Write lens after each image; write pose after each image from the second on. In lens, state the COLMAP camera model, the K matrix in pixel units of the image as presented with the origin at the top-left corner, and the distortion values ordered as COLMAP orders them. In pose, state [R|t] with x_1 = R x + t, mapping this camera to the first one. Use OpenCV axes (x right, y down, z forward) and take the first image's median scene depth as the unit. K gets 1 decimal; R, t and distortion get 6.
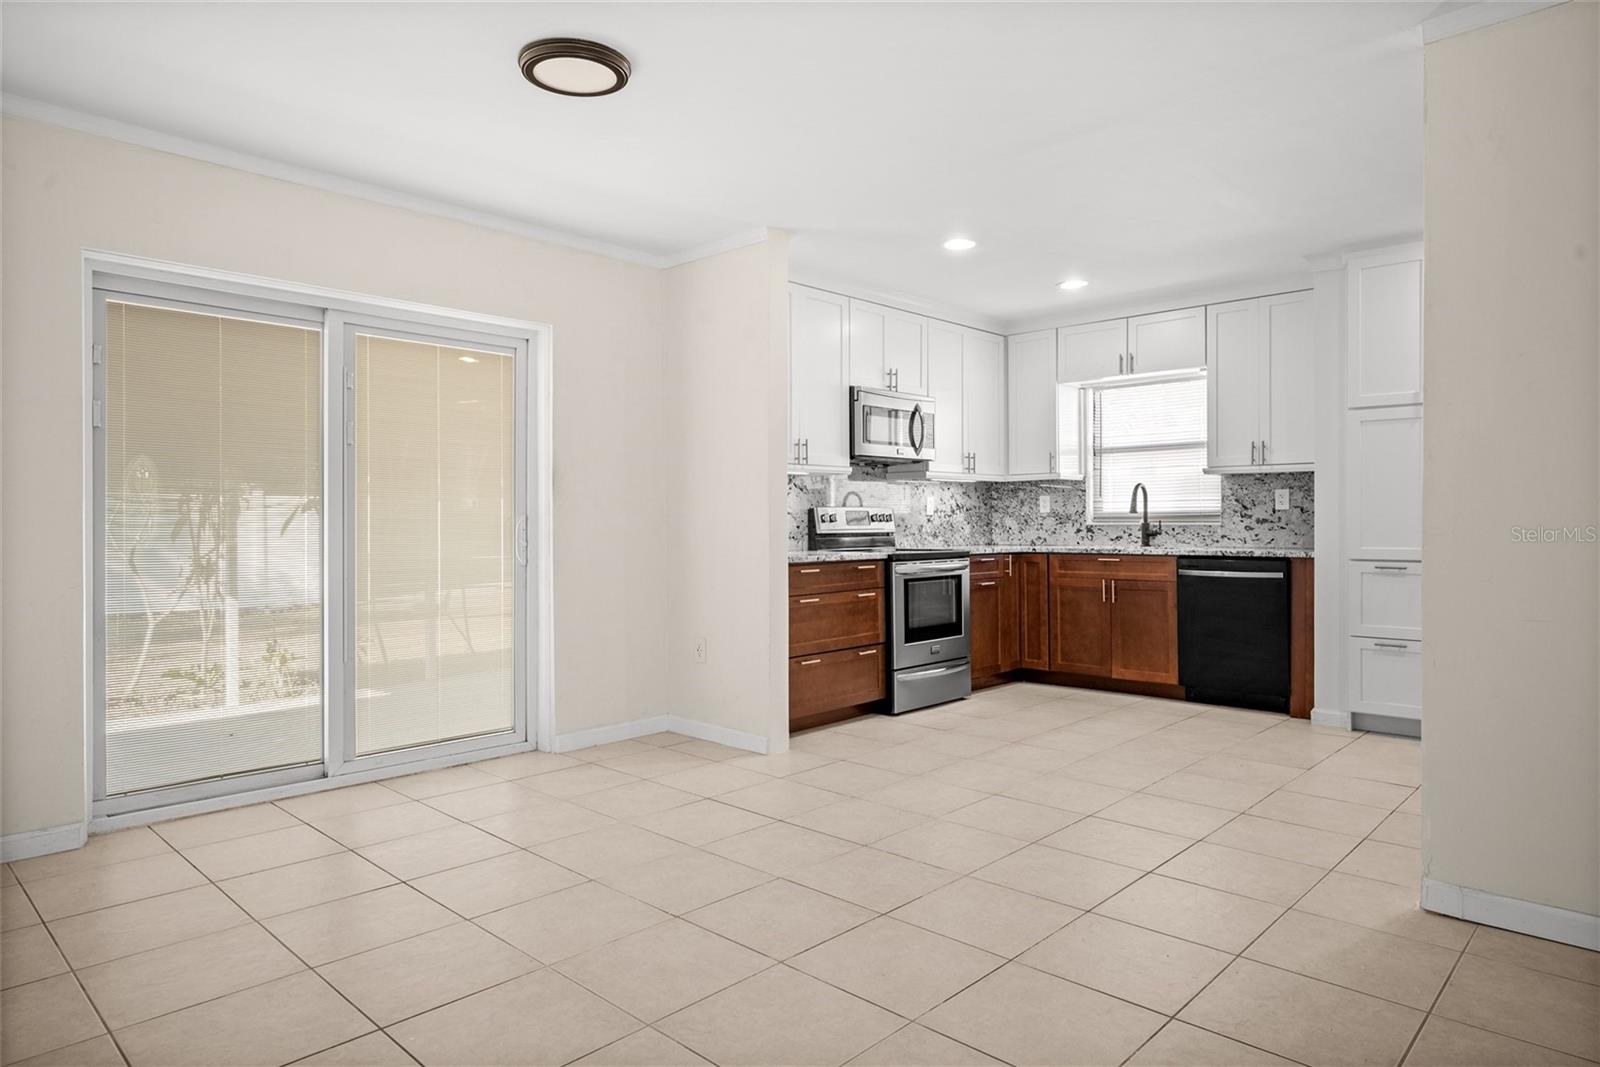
lens RADIAL K [[952.7, 0, 801.6], [0, 952.7, 527.2], [0, 0, 1]] dist [-0.004600, -0.002330]
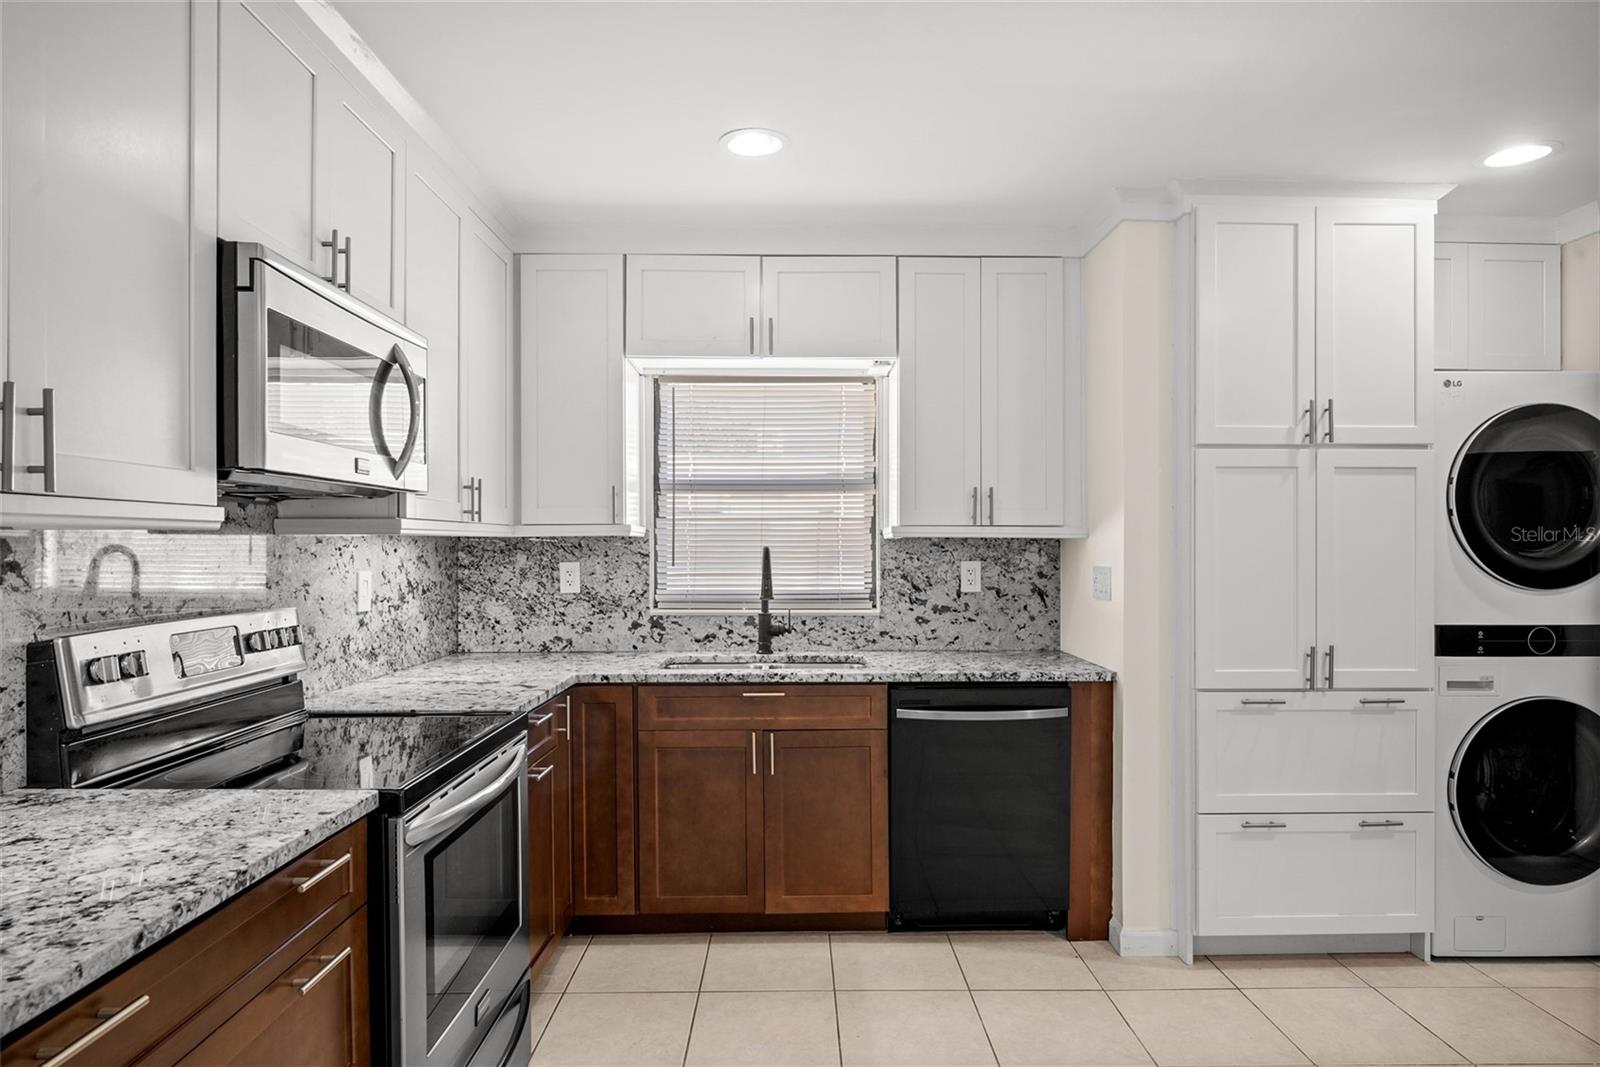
lens RADIAL K [[902.7, 0, 799.3], [0, 902.7, 546.2], [0, 0, 1]] dist [-0.002923, 0.000854]
pose [[0.720274, 0.004720, 0.693674, -0.014015], [0.000808, 0.999970, -0.007643, -0.045850], [-0.693689, 0.006066, 0.720249, 0.635414]]
